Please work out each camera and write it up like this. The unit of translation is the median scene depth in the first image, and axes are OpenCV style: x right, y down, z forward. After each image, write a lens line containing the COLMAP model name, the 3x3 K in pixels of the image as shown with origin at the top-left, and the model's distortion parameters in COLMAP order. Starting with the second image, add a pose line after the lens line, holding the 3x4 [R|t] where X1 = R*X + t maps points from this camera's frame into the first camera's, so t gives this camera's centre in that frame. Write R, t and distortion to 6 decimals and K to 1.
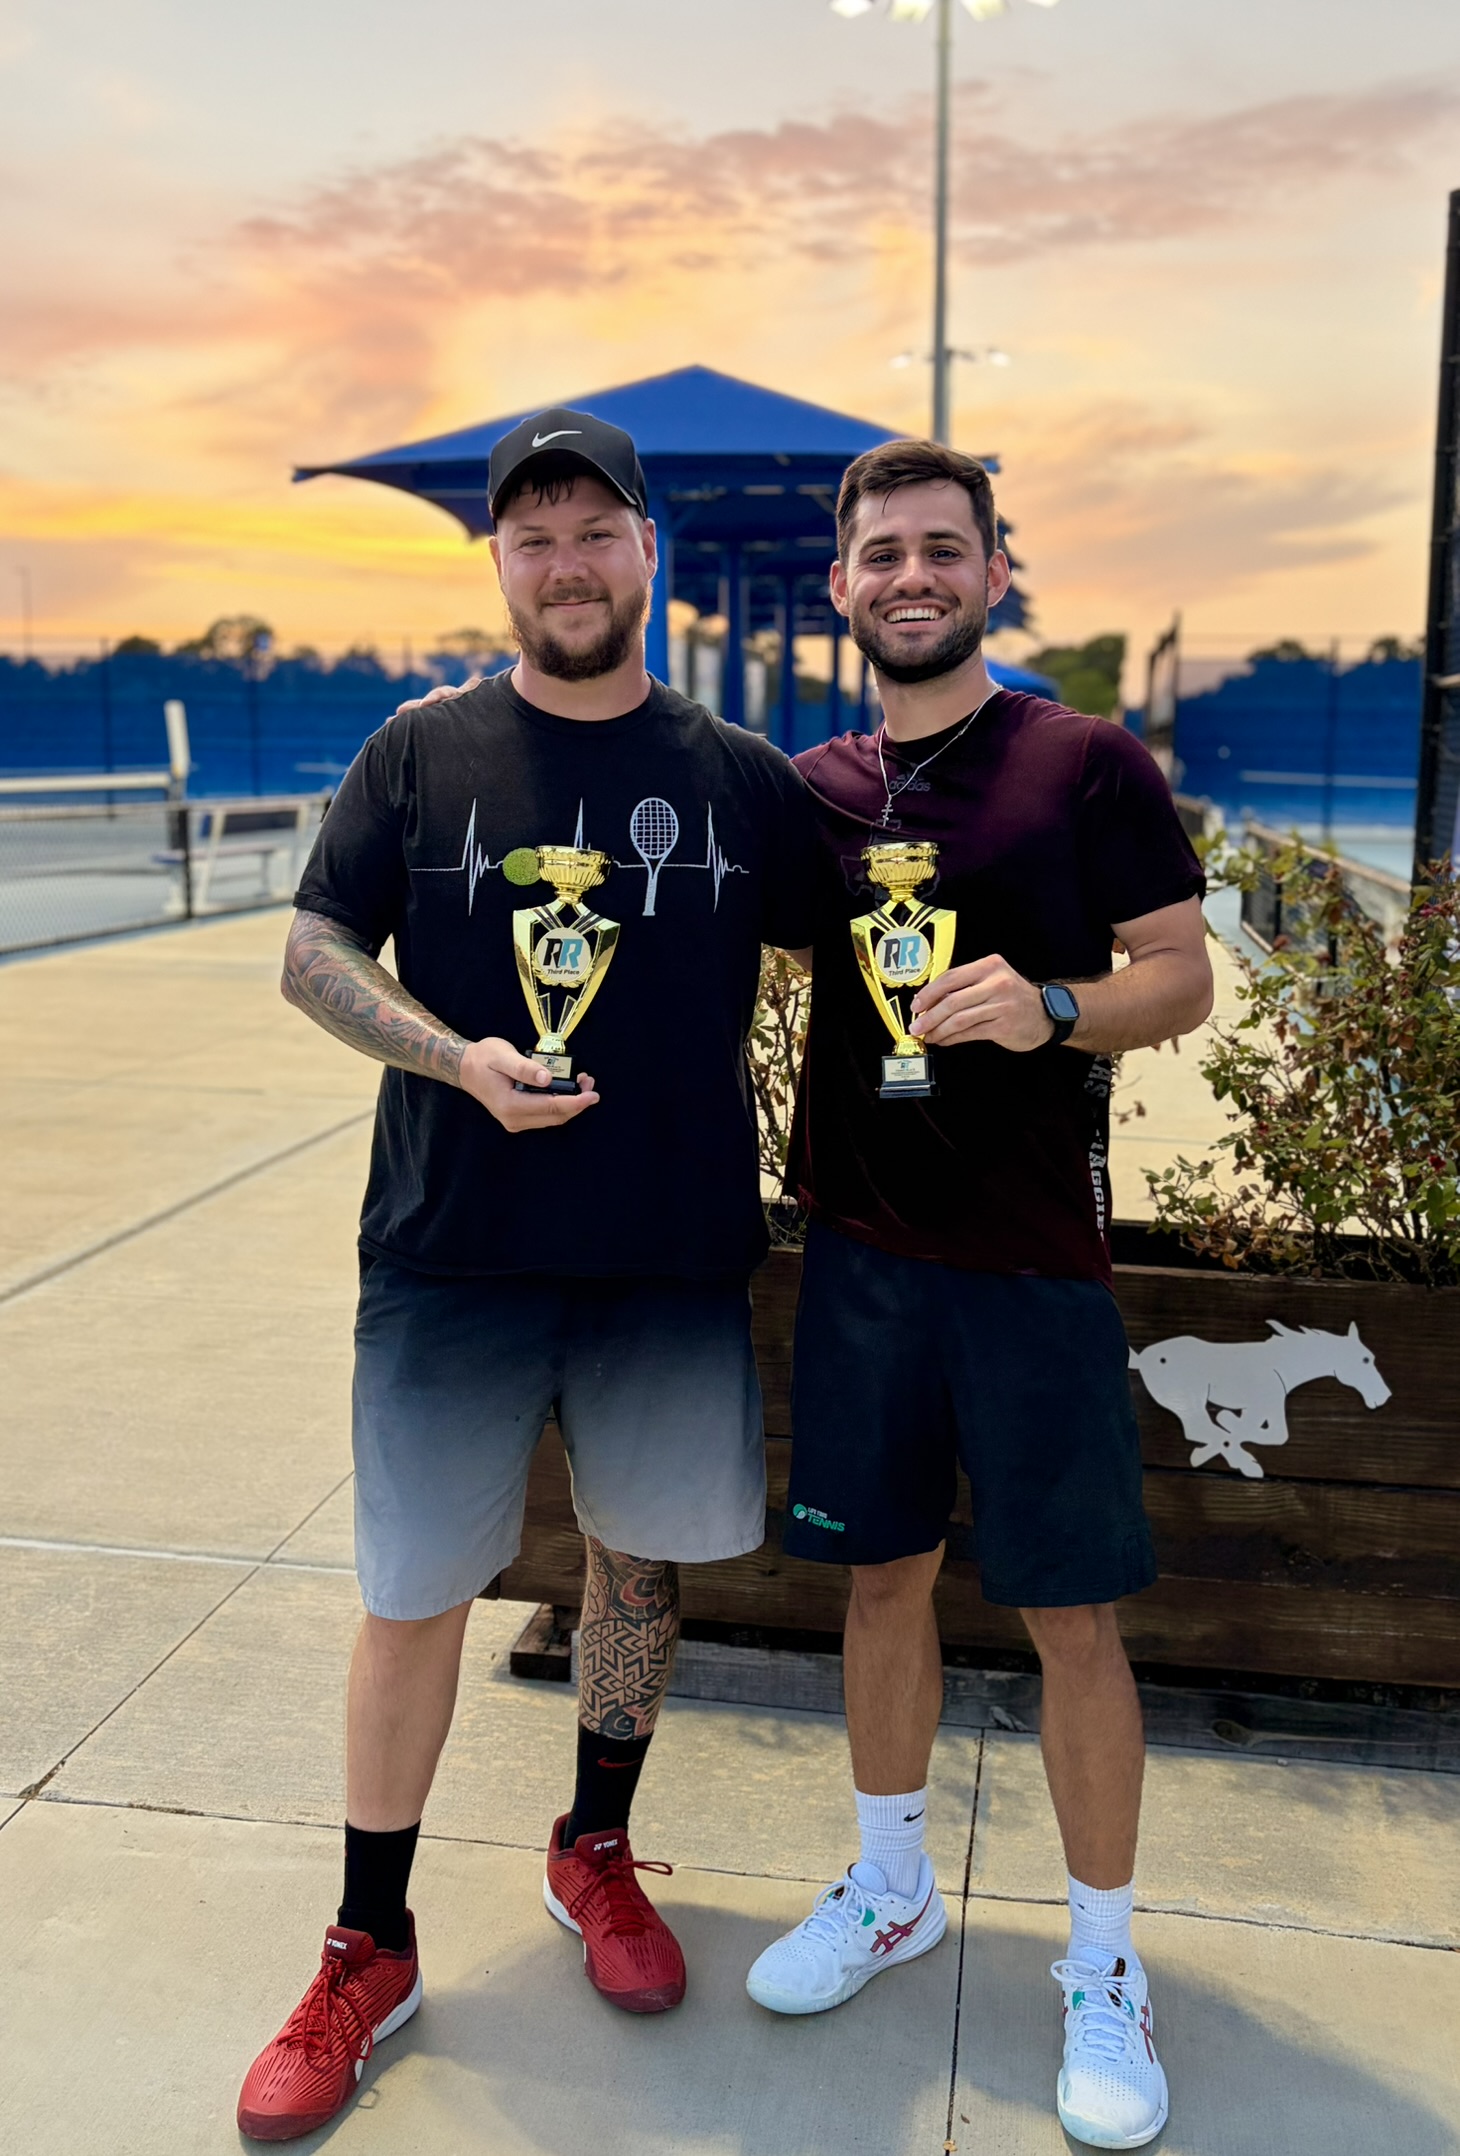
lens RADIAL K [[2034.6, 0, 737.8], [0, 2034.6, 980.2], [0, 0, 1]] dist [-0.001336, 0.000000]
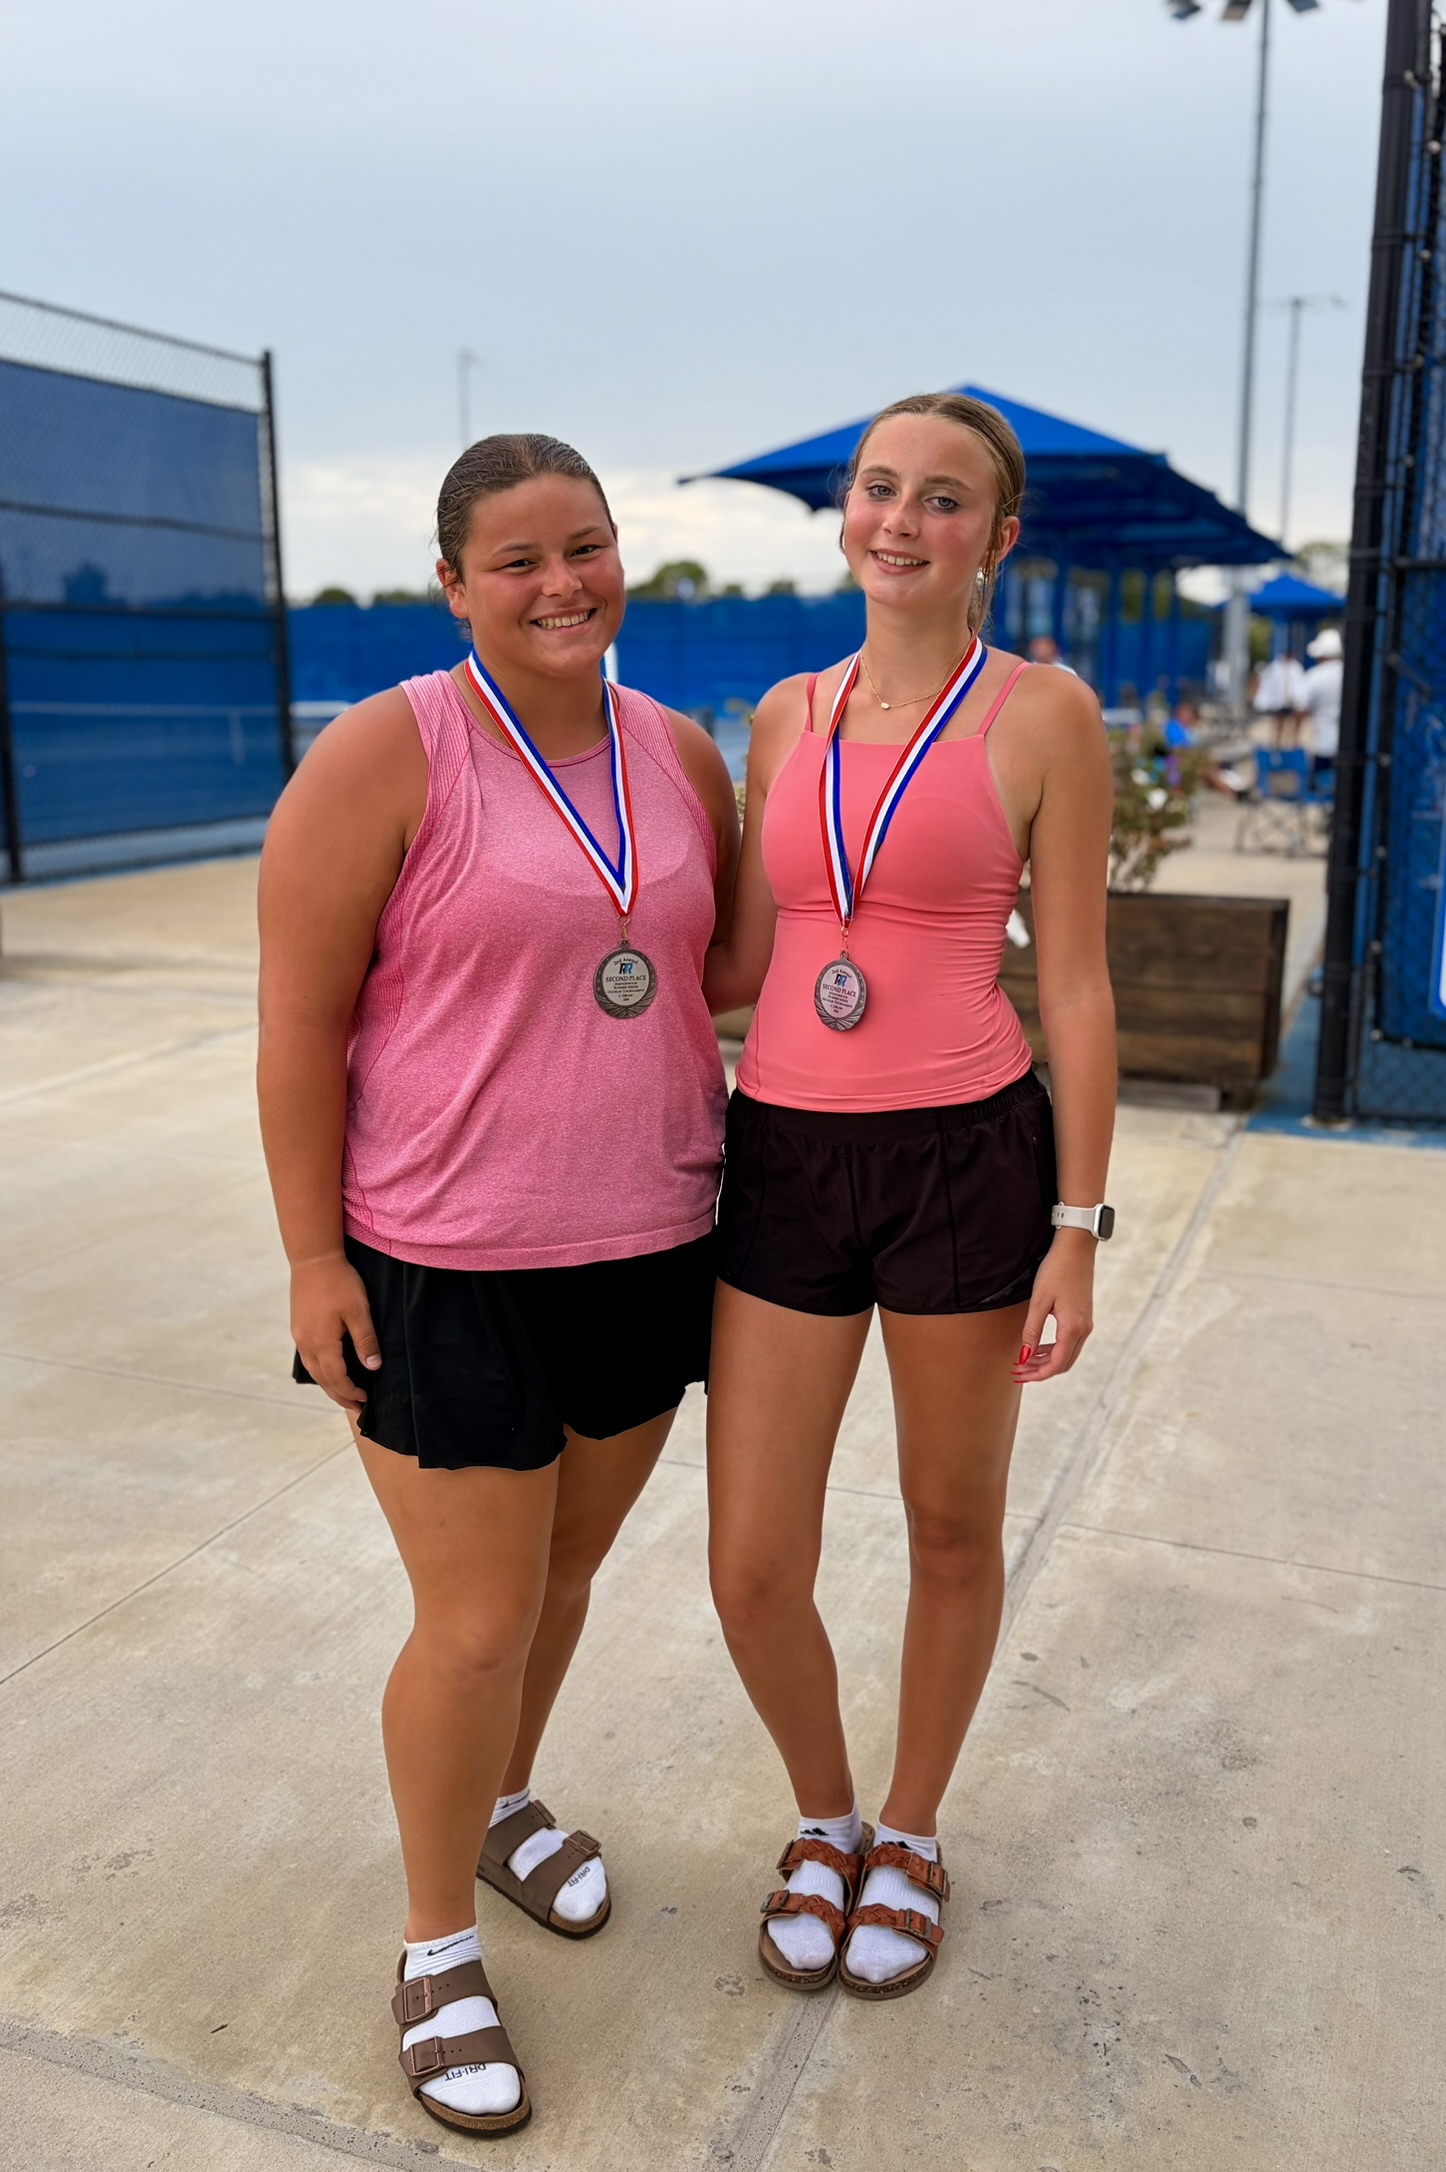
lens RADIAL K [[1792.5, 0, 709.6], [0, 1792.5, 1012.4], [0, 0, 1]] dist [0.040068, -0.025962]
pose [[0.974415, 0.024166, -0.223455, 0.100078], [-0.007224, 0.997057, 0.076327, 0.030516], [0.224642, -0.072760, 0.971721, -0.269540]]
